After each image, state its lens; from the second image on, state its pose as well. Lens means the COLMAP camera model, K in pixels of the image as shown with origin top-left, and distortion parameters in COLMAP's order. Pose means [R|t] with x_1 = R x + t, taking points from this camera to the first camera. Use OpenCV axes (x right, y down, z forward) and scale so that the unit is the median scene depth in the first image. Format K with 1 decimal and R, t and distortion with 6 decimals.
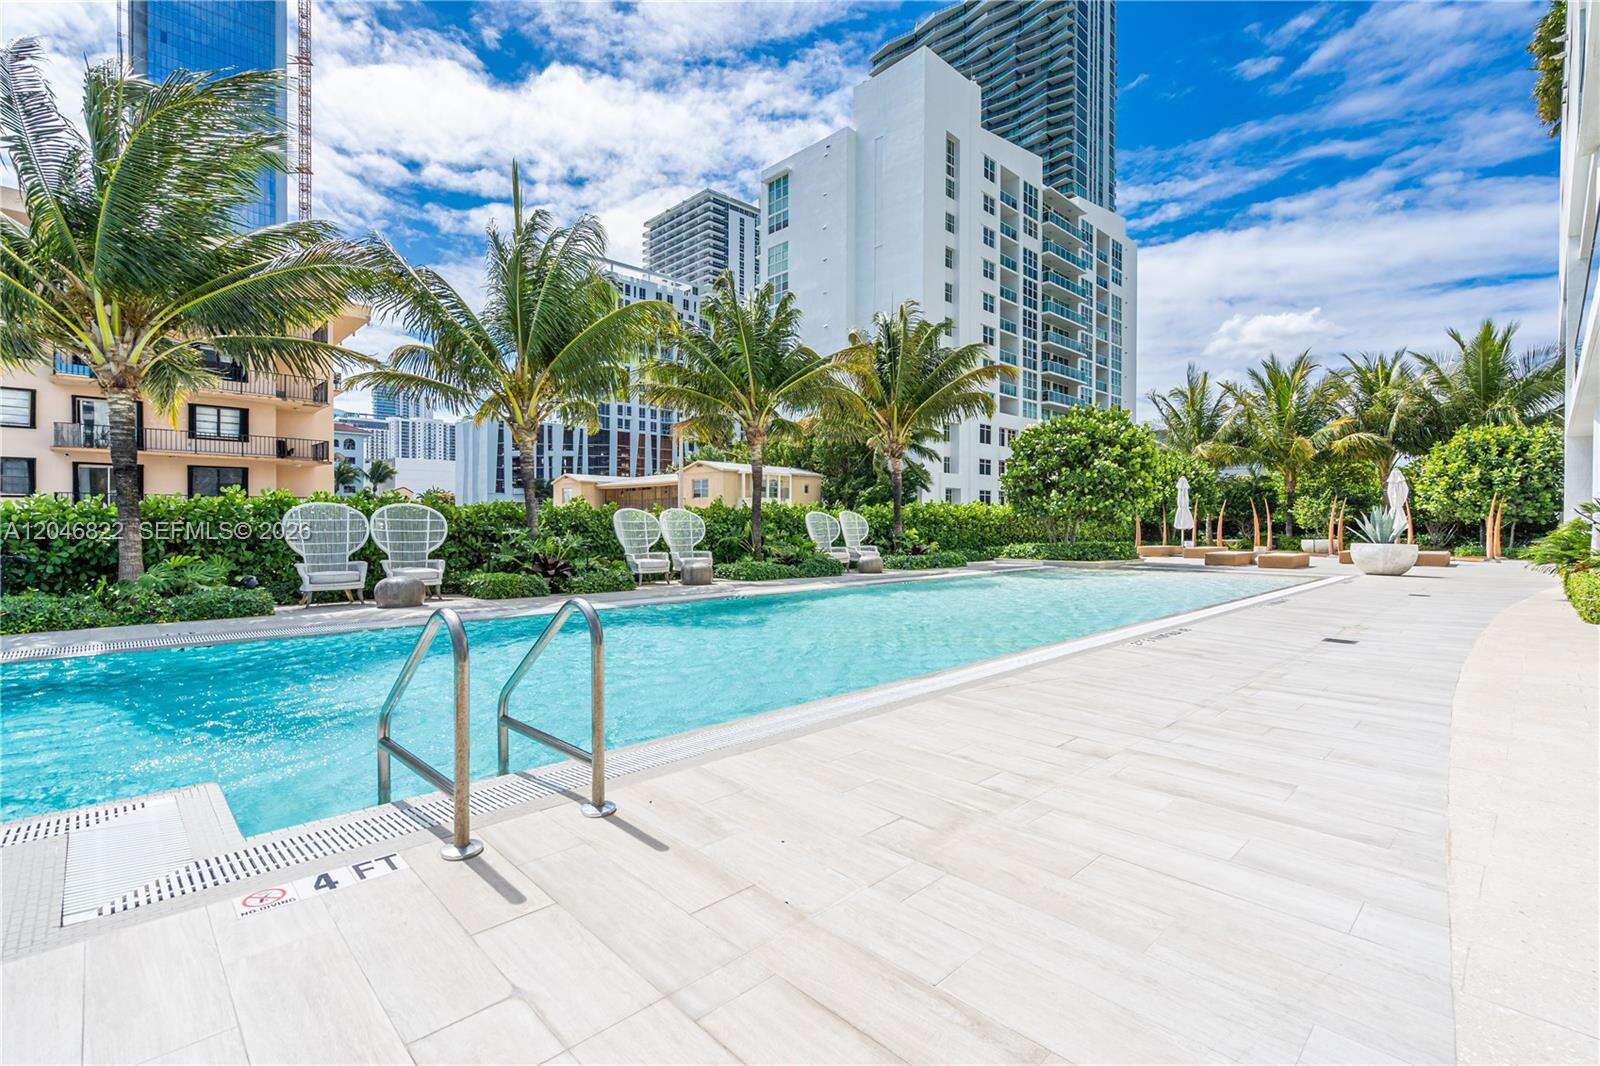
lens RADIAL K [[720.3, 0, 804.0], [0, 720.3, 521.5], [0, 0, 1]] dist [-0.000182, 0.000133]
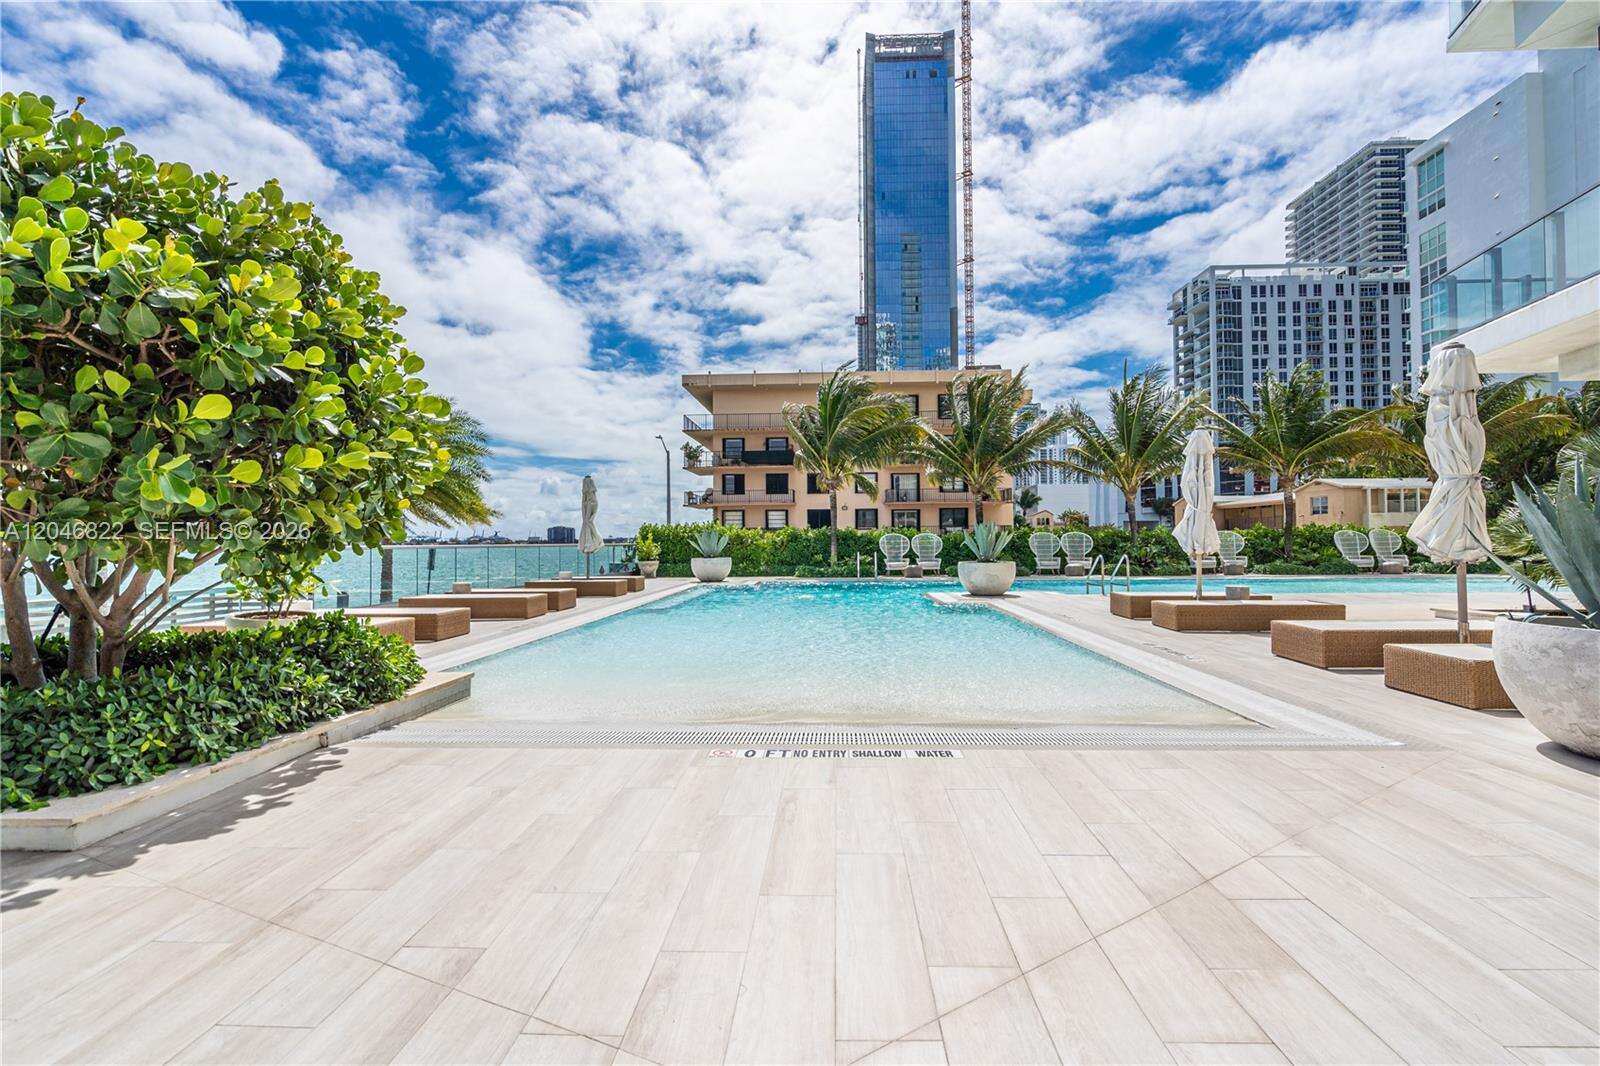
lens RADIAL K [[749.9, 0, 800.0], [0, 749.9, 533.0], [0, 0, 1]] dist [-0.001120, -0.000263]
pose [[0.684154, -0.016138, -0.729159, 0.053431], [0.009917, 0.999869, -0.012825, -0.000015], [0.729270, 0.001543, 0.684224, -0.115866]]
